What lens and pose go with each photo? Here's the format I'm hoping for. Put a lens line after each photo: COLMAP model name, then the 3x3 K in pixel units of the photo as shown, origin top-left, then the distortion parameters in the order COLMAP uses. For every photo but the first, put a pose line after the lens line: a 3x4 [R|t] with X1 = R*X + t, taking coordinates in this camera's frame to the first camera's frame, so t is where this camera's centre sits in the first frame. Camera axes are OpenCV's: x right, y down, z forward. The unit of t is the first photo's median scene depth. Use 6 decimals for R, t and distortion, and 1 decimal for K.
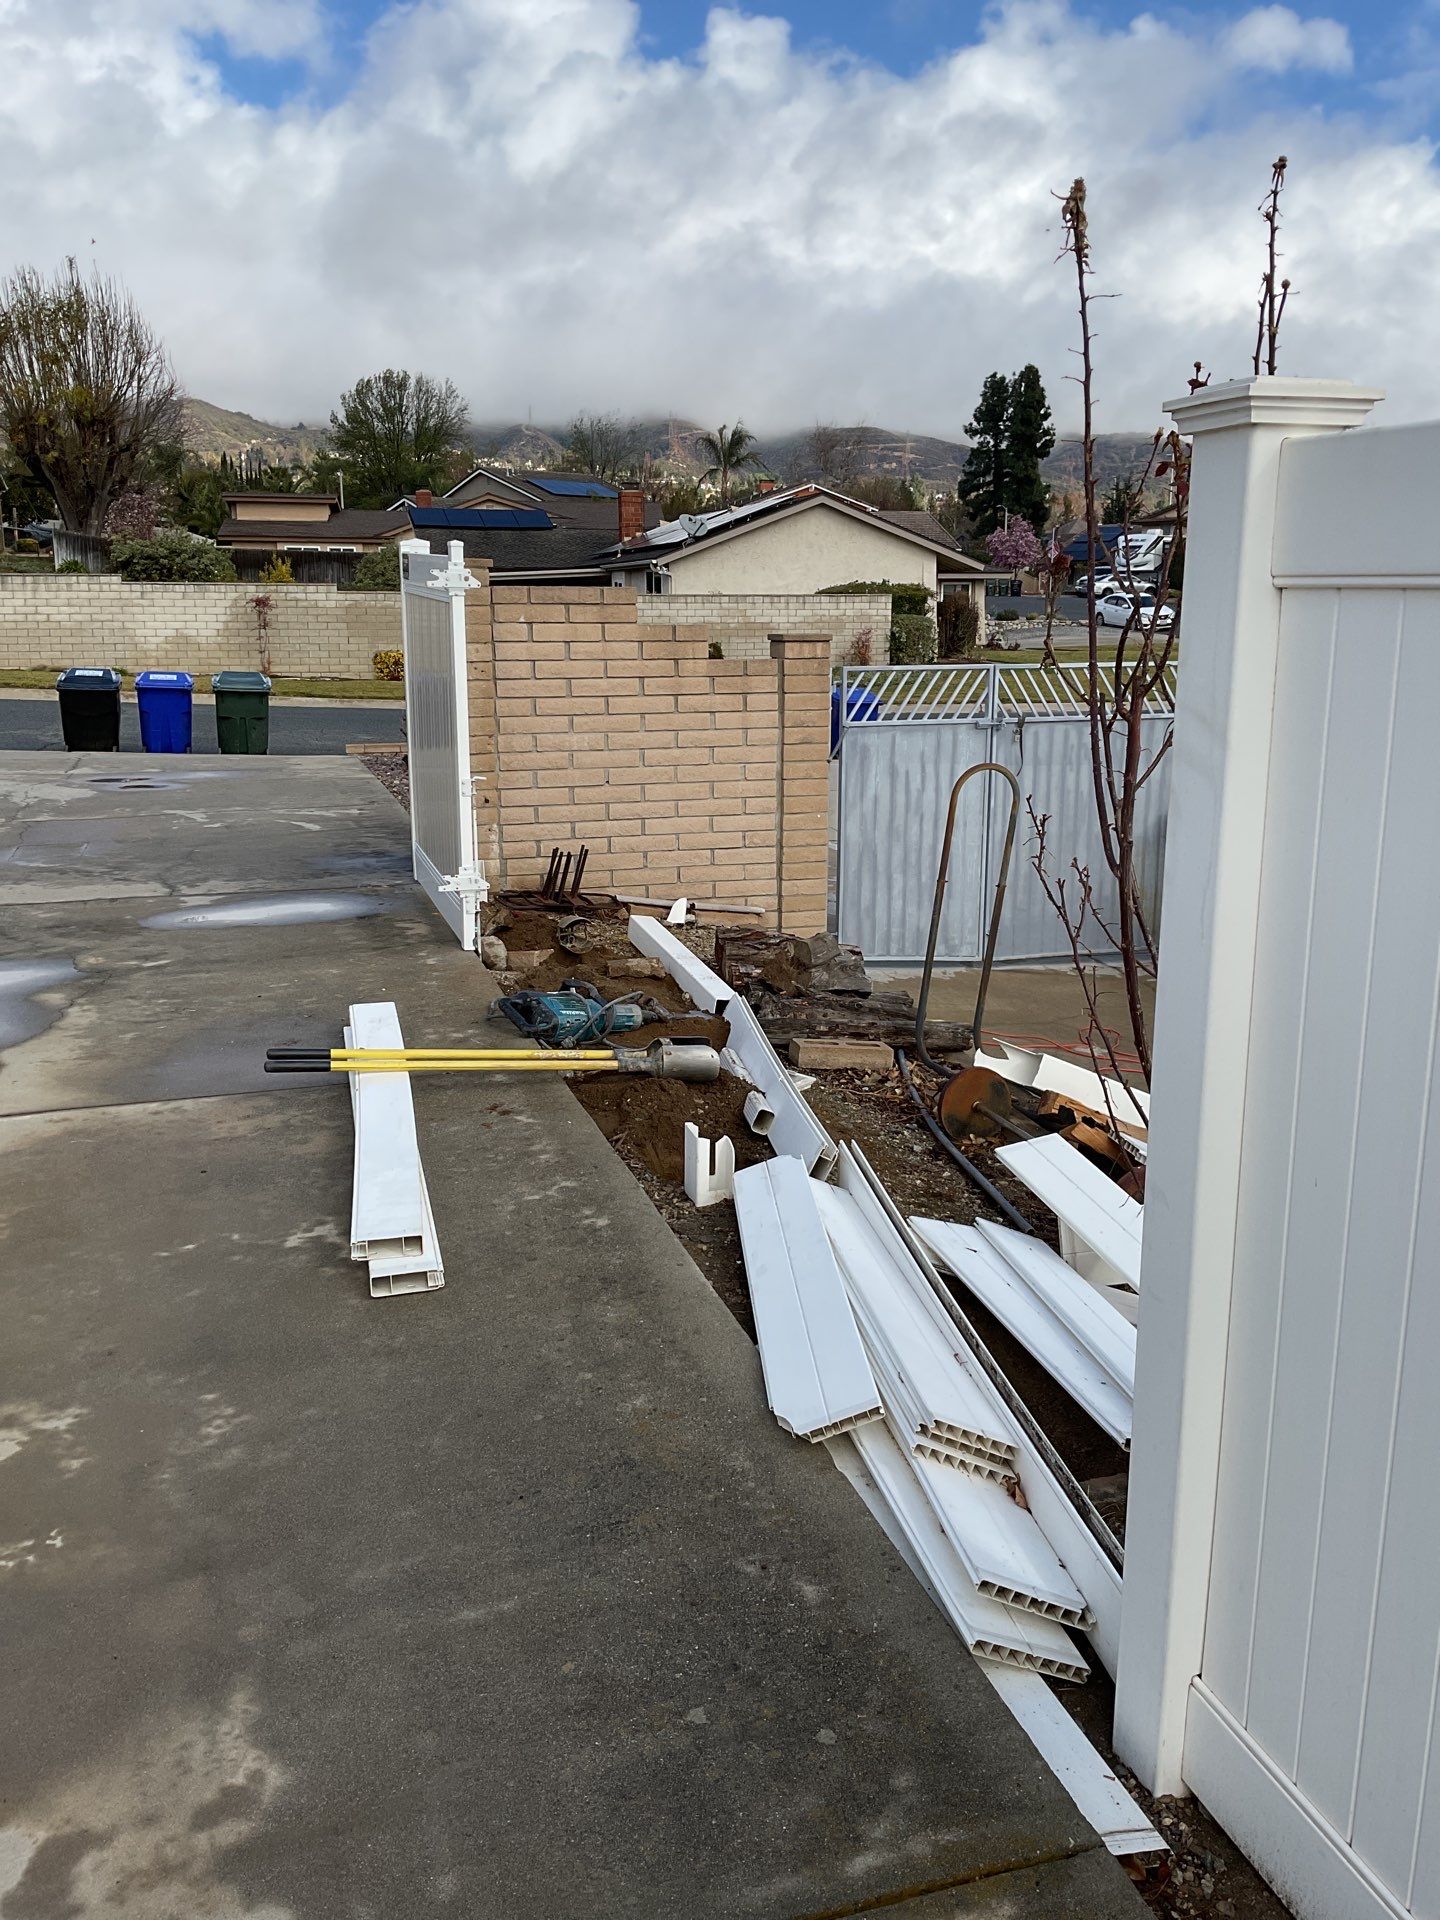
lens RADIAL K [[1597.0, 0, 731.7], [0, 1597.0, 969.6], [0, 0, 1]] dist [0.081247, -0.130630]
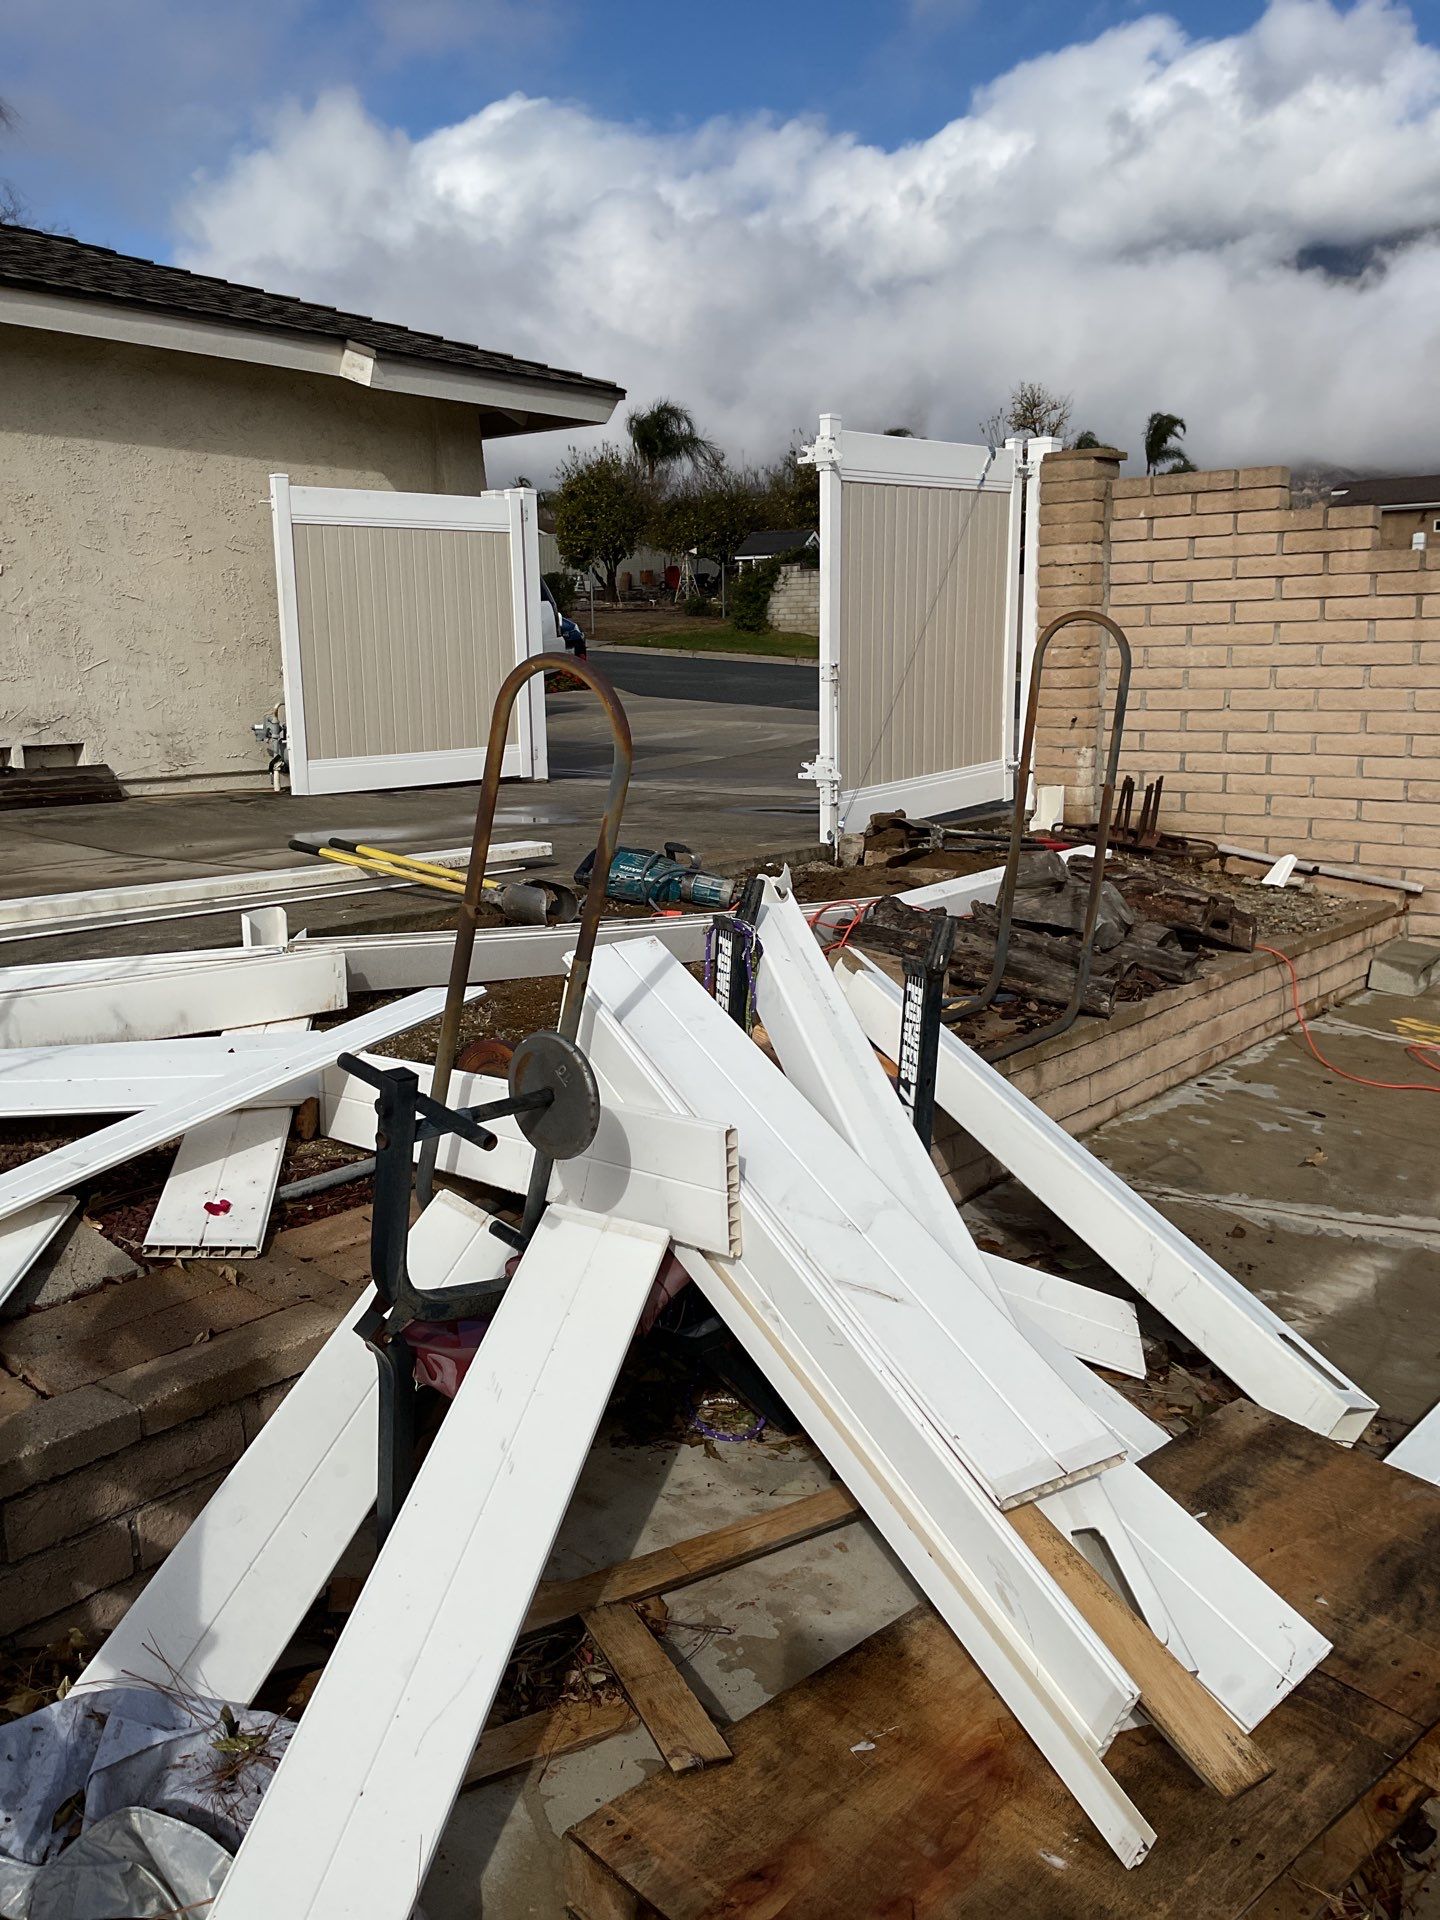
lens RADIAL K [[1597.0, 0, 716.4], [0, 1597.0, 956.5], [0, 0, 1]] dist [0.081247, -0.130630]
pose [[0.562921, 0.144342, -0.813809, 0.569839], [-0.173730, 0.983299, 0.054233, 0.013282], [0.808045, 0.110855, 0.578596, 0.384868]]
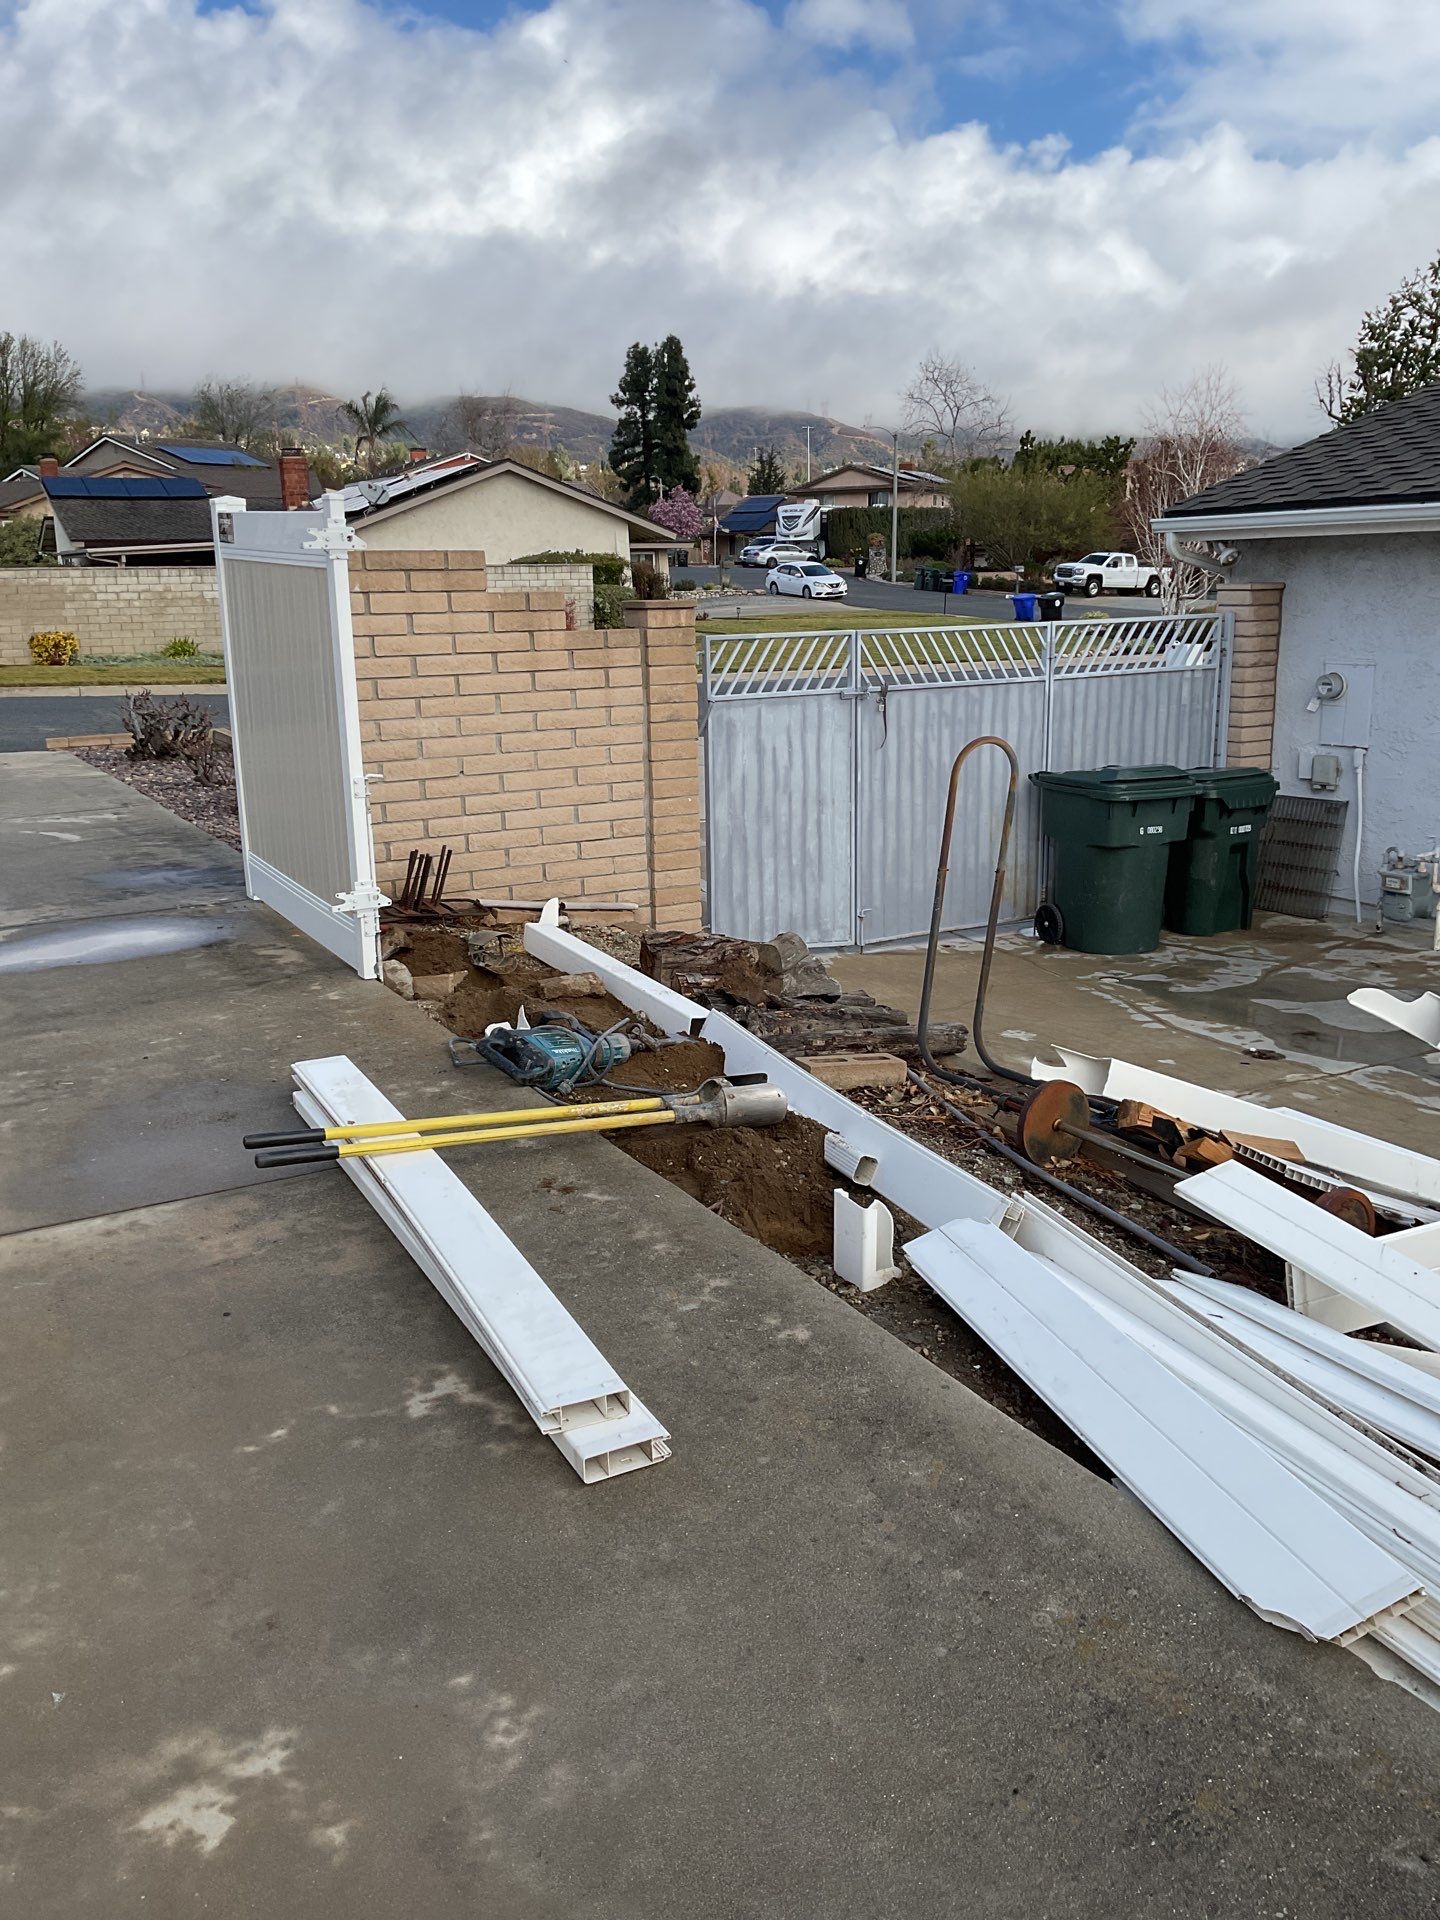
lens RADIAL K [[1597.0, 0, 738.7], [0, 1597.0, 965.2], [0, 0, 1]] dist [0.081247, -0.130630]
pose [[0.976658, -0.066968, 0.204093, -0.140562], [0.064154, 0.997732, 0.020383, -0.023153], [-0.204995, -0.006814, 0.978739, 0.122627]]
